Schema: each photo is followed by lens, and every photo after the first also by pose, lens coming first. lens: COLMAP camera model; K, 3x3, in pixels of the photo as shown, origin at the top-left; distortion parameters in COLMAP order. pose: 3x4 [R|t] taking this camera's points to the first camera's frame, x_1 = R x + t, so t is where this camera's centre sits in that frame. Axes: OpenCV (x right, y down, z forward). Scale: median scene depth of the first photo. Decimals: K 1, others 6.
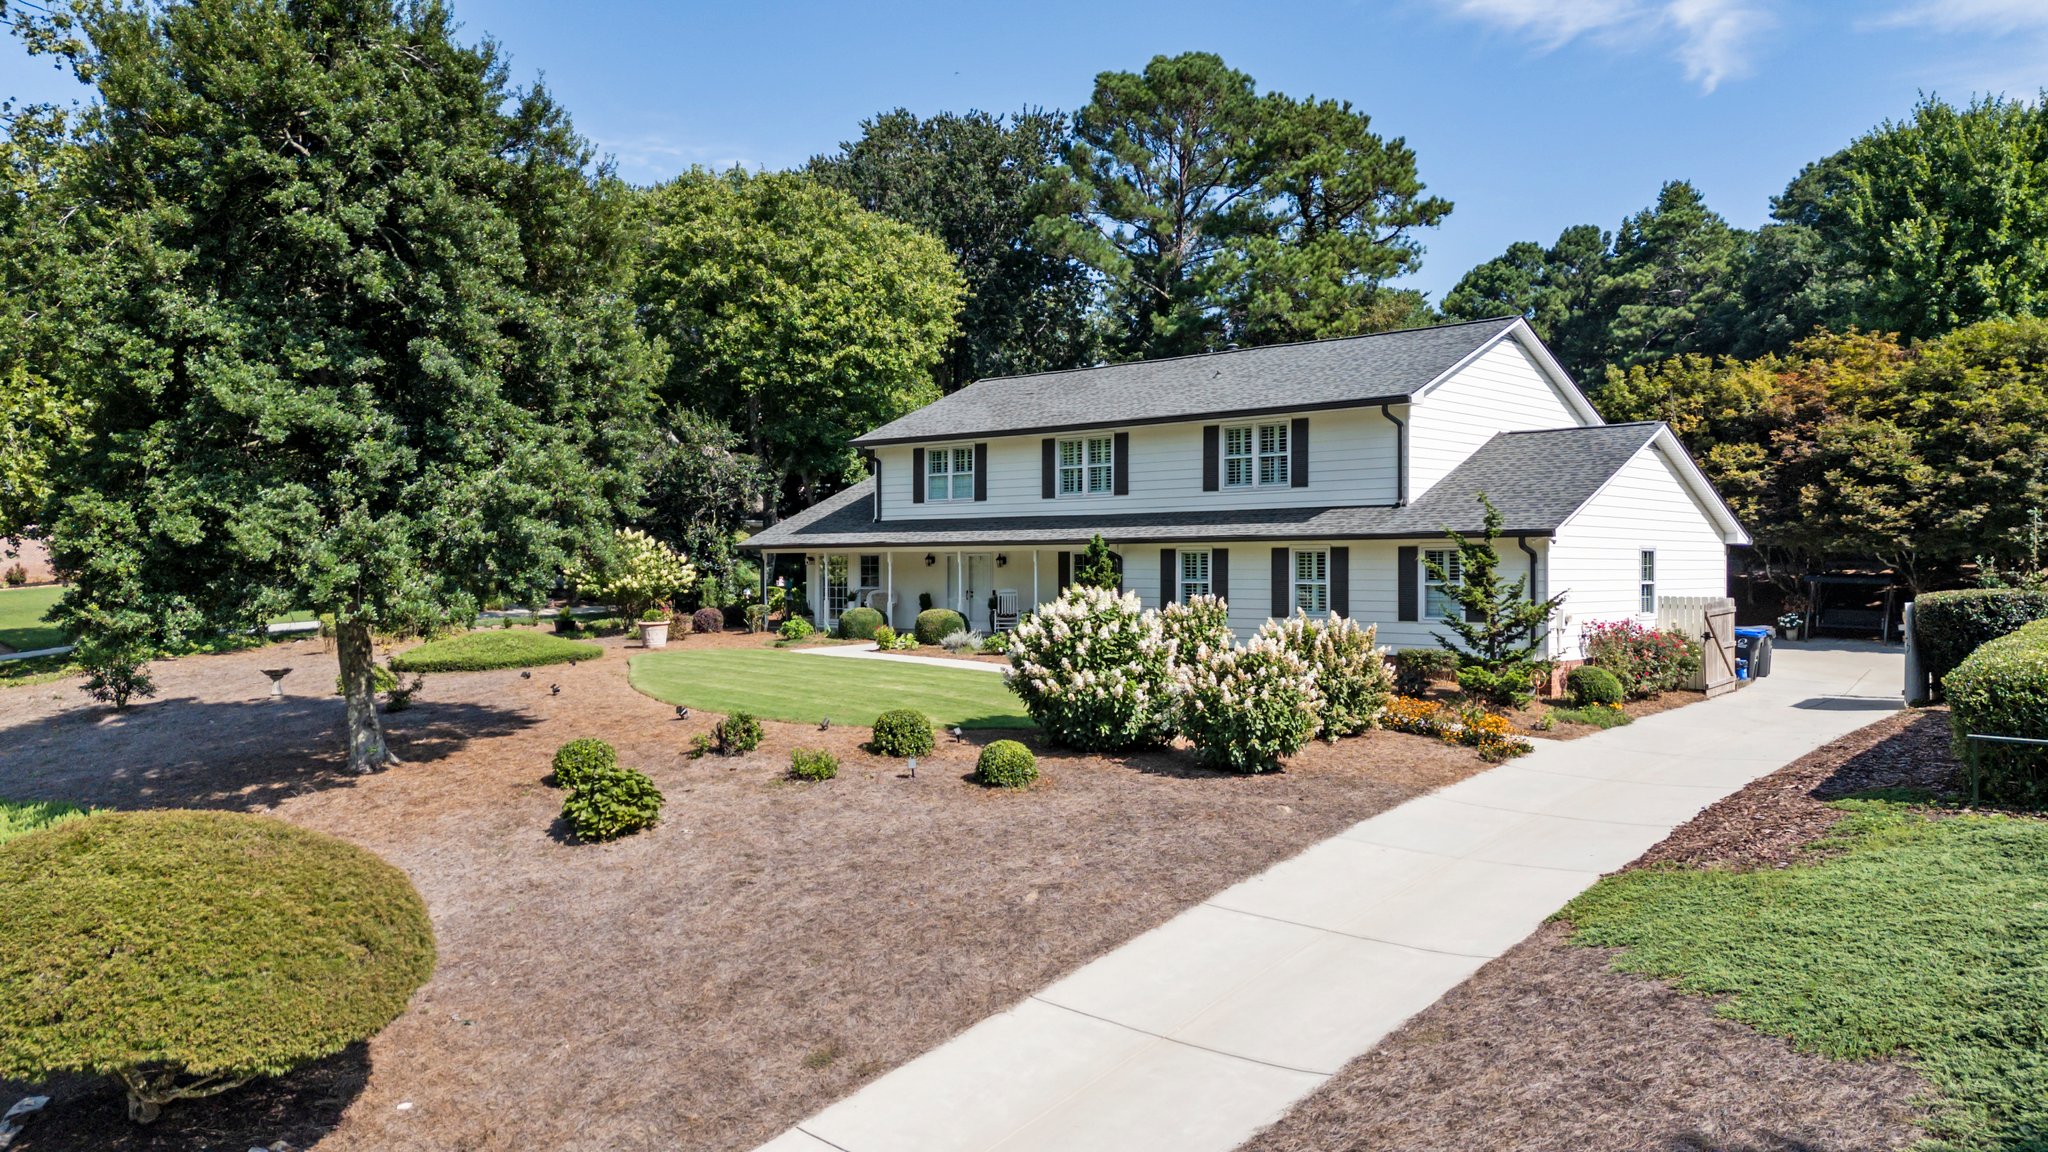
lens RADIAL K [[1495.6, 0, 1024.0], [0, 1495.6, 576.0], [0, 0, 1]] dist [0.158916, -0.281520]
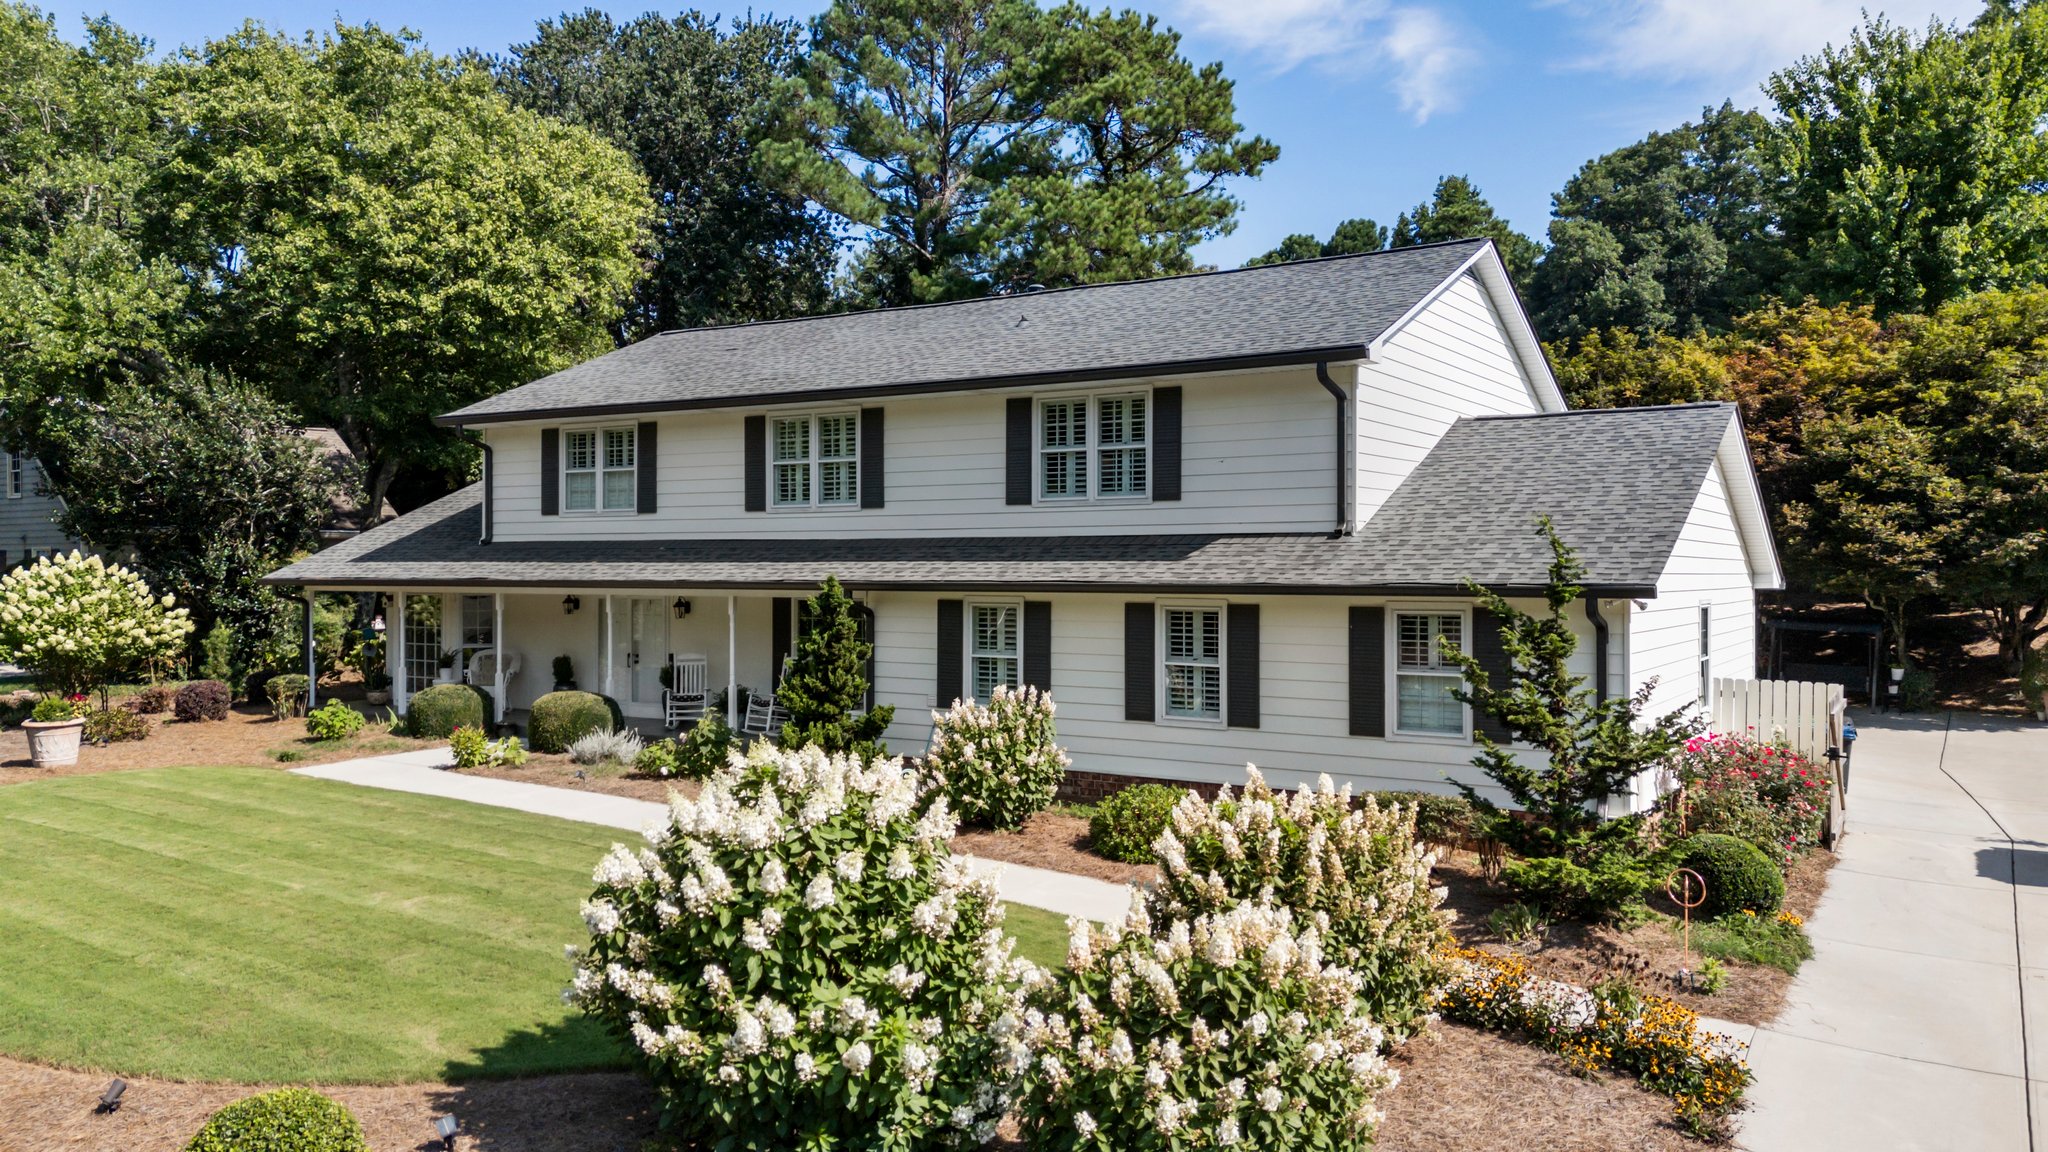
lens RADIAL K [[1495.6, 0, 1024.0], [0, 1495.6, 576.0], [0, 0, 1]] dist [0.158916, -0.281520]
pose [[0.986479, 0.001134, 0.163884, 0.021370], [-0.000919, 0.999999, -0.001390, -0.021419], [-0.163885, 0.001221, 0.986479, 0.318697]]
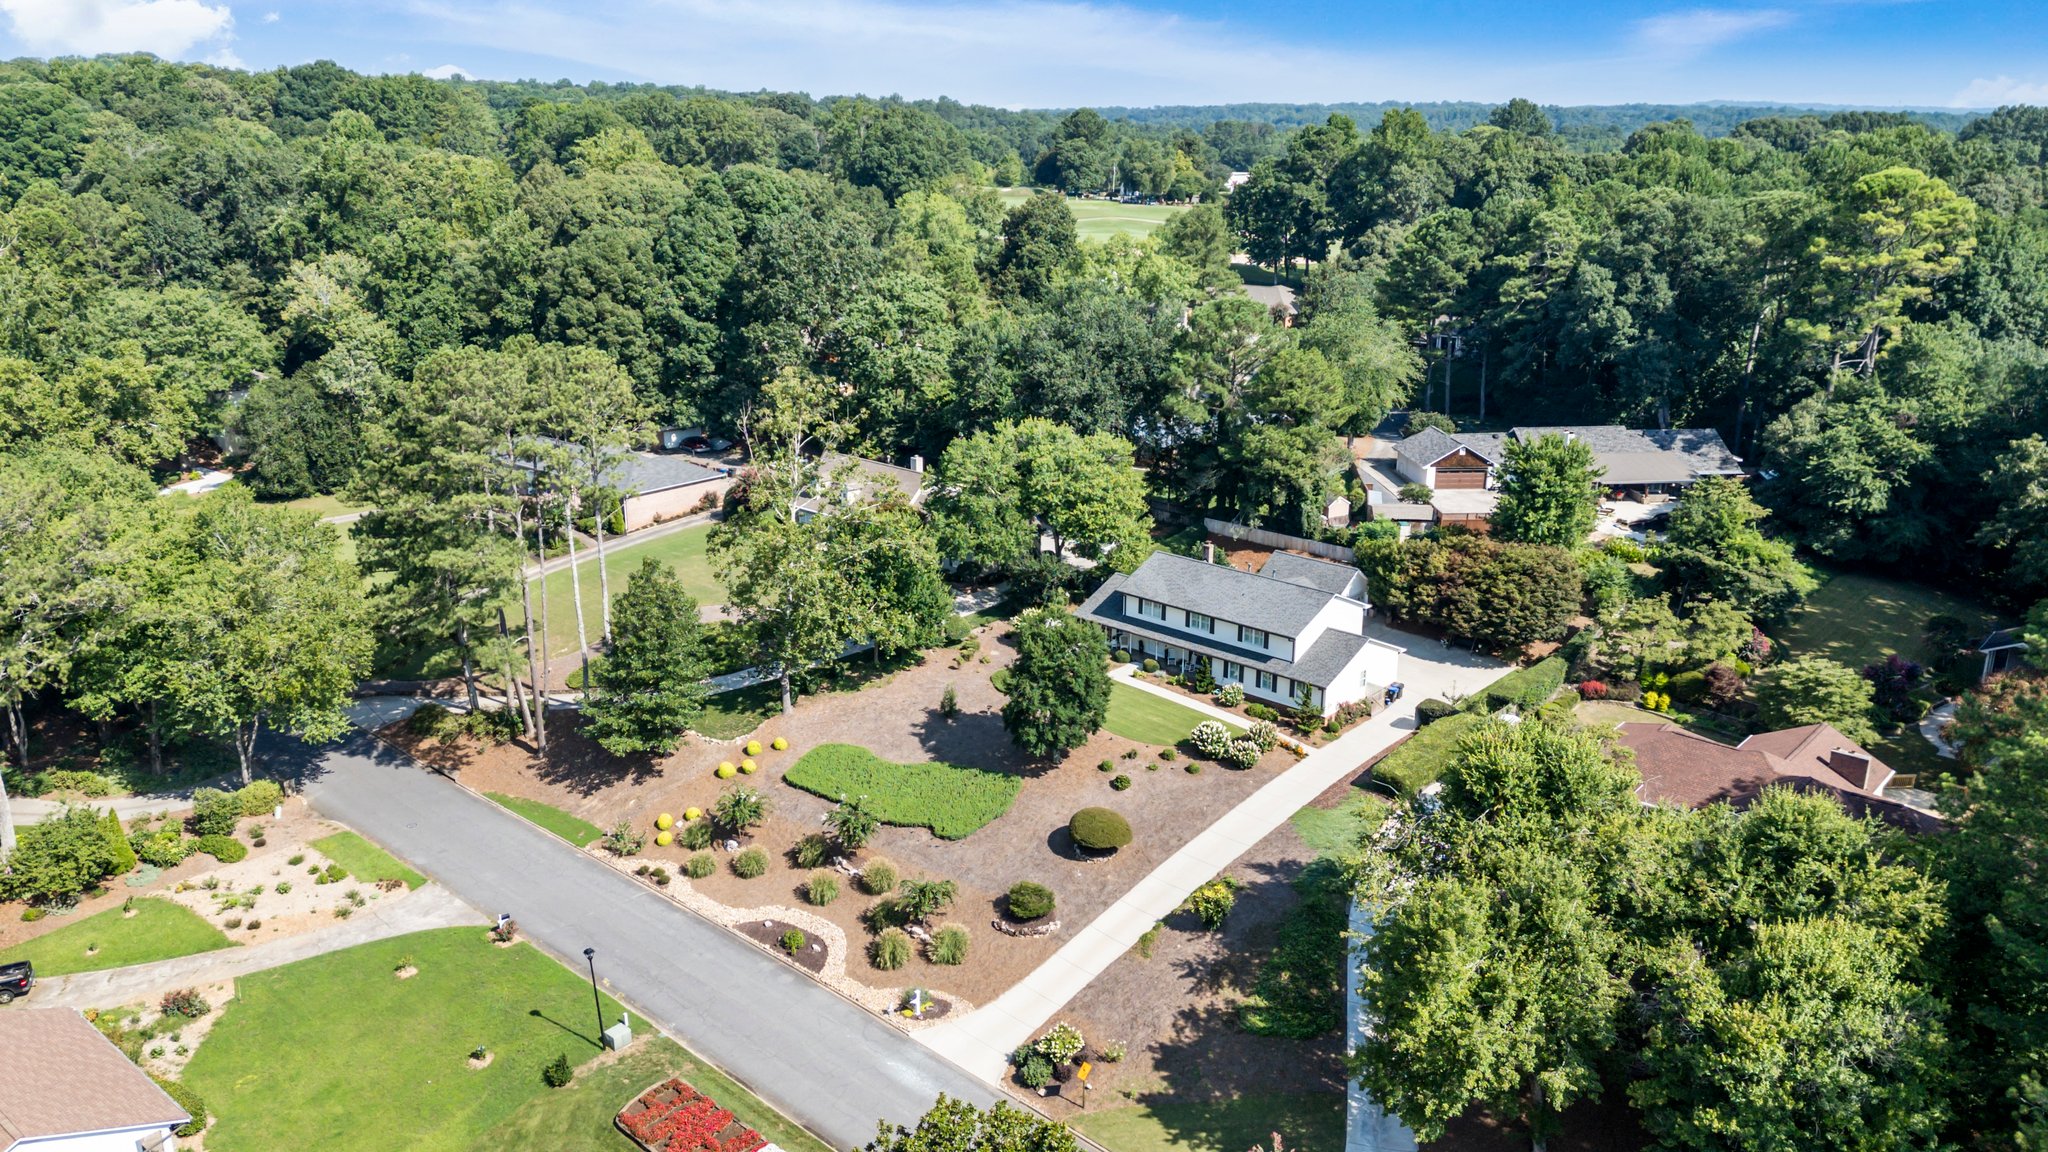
lens RADIAL K [[1495.6, 0, 1024.0], [0, 1495.6, 576.0], [0, 0, 1]] dist [0.158916, -0.281520]
pose [[0.999822, 0.014883, -0.011573, -0.253526], [-0.010891, 0.957021, 0.289815, -0.922325], [0.015389, -0.289637, 0.957013, -1.712606]]
